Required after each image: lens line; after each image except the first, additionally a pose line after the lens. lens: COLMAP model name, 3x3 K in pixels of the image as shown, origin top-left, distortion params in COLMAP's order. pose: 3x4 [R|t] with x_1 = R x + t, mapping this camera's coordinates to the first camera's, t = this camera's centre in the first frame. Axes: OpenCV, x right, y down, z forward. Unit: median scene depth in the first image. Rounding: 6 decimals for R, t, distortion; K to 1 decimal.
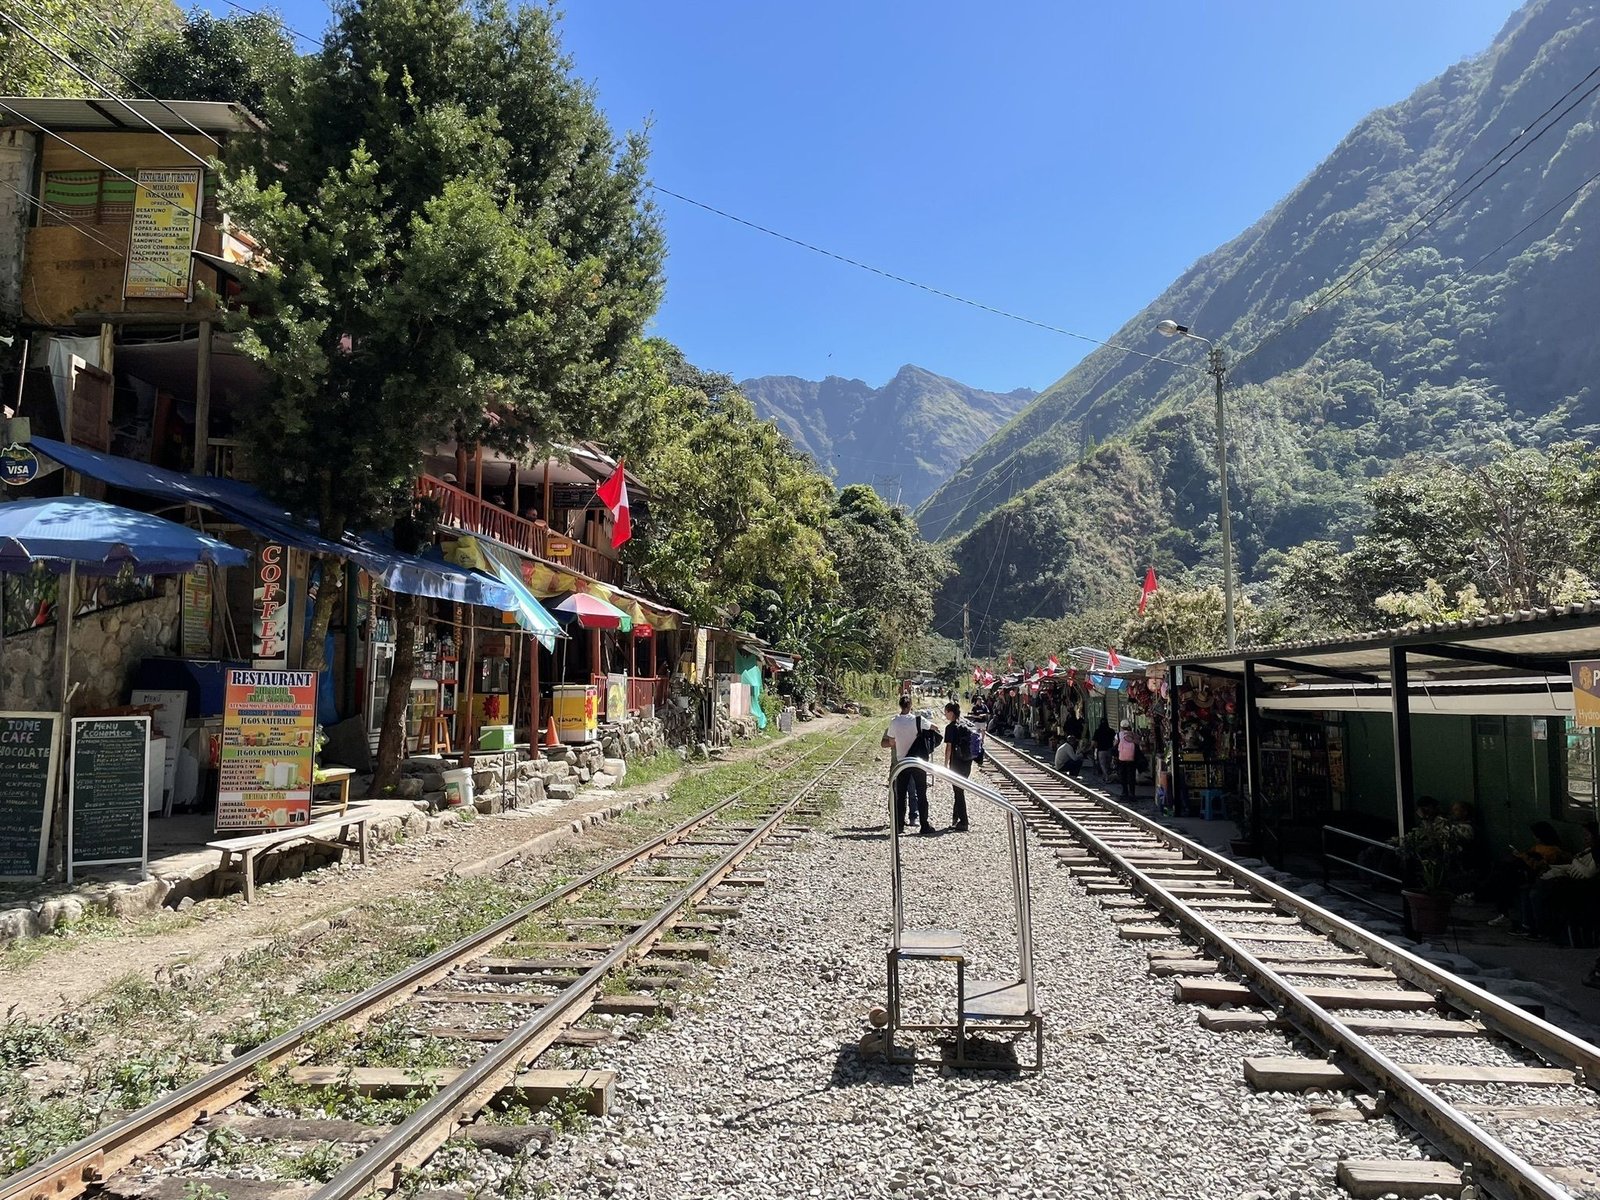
lens RADIAL K [[1158.5, 0, 800.0], [0, 1158.5, 600.0], [0, 0, 1]] dist [0.095262, -0.108829]
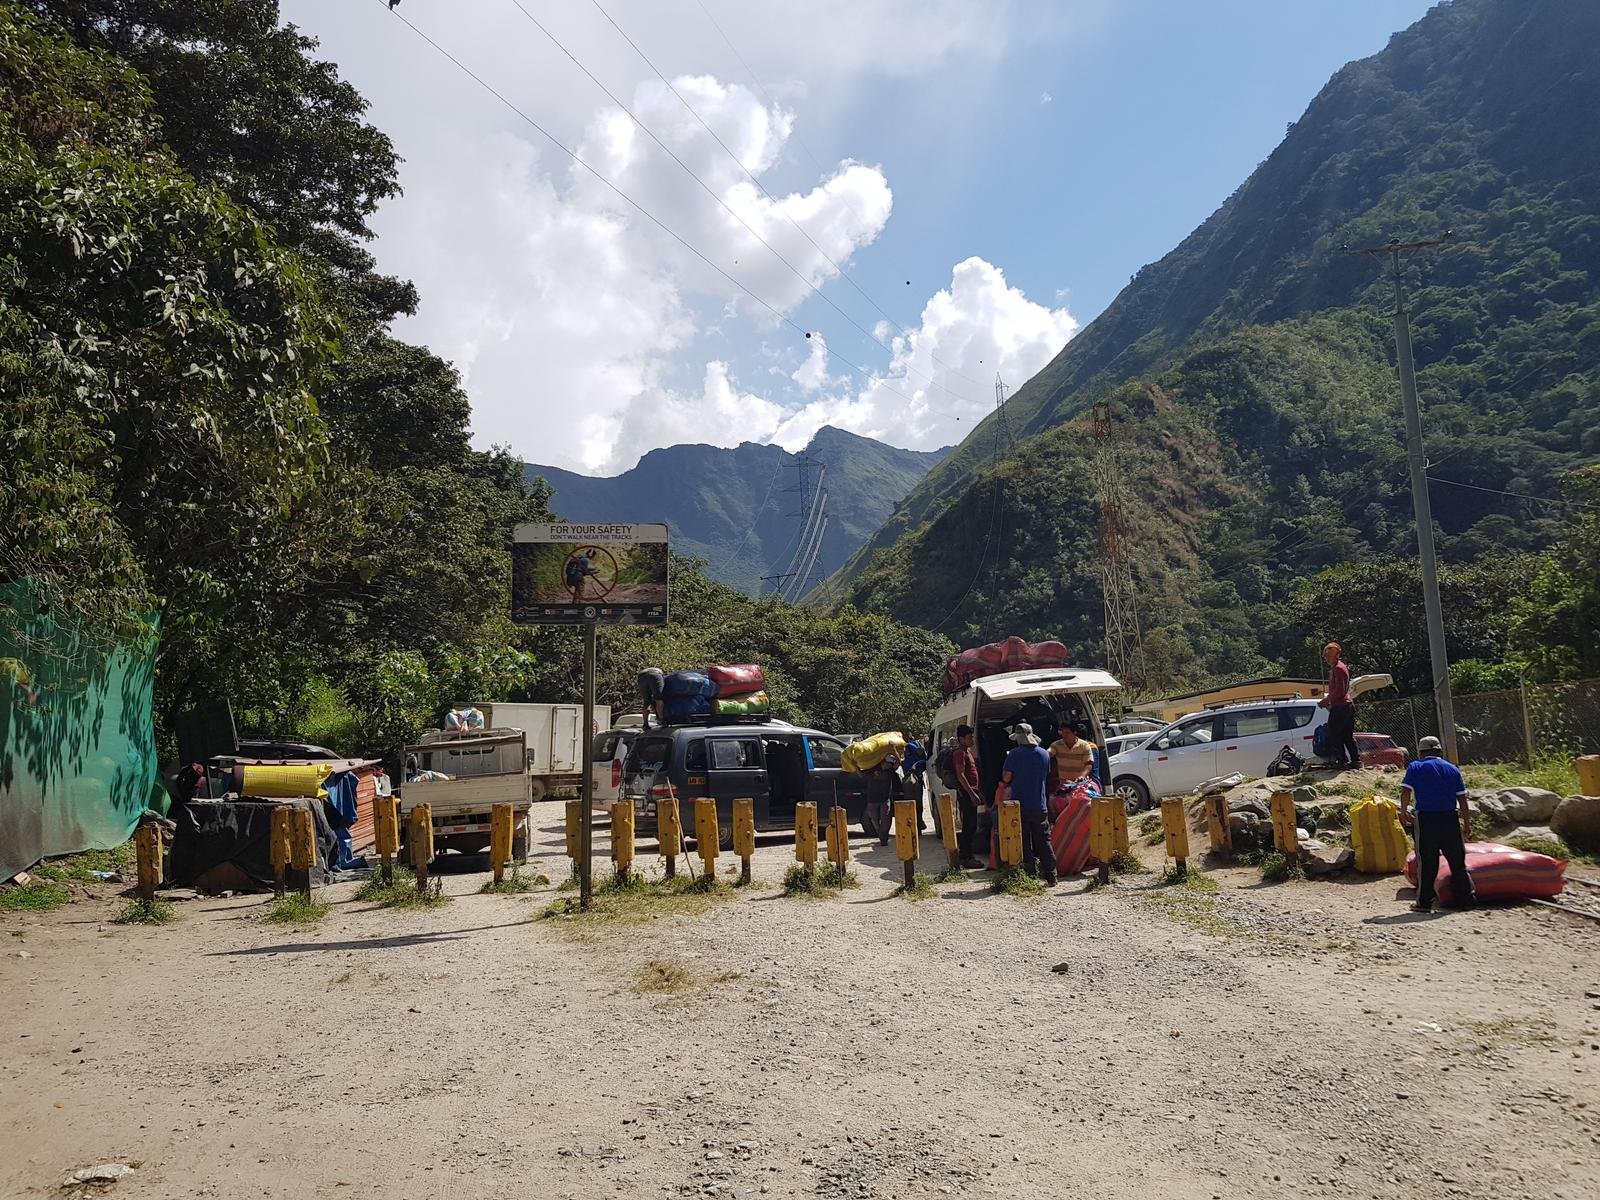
lens RADIAL K [[1158.5, 0, 800.0], [0, 1158.5, 600.0], [0, 0, 1]] dist [0.095262, -0.108829]
pose [[0.996637, -0.056032, 0.059788, 0.015377], [0.060510, 0.995277, -0.075910, 0.012329], [-0.055252, 0.079273, 0.995321, 0.170126]]
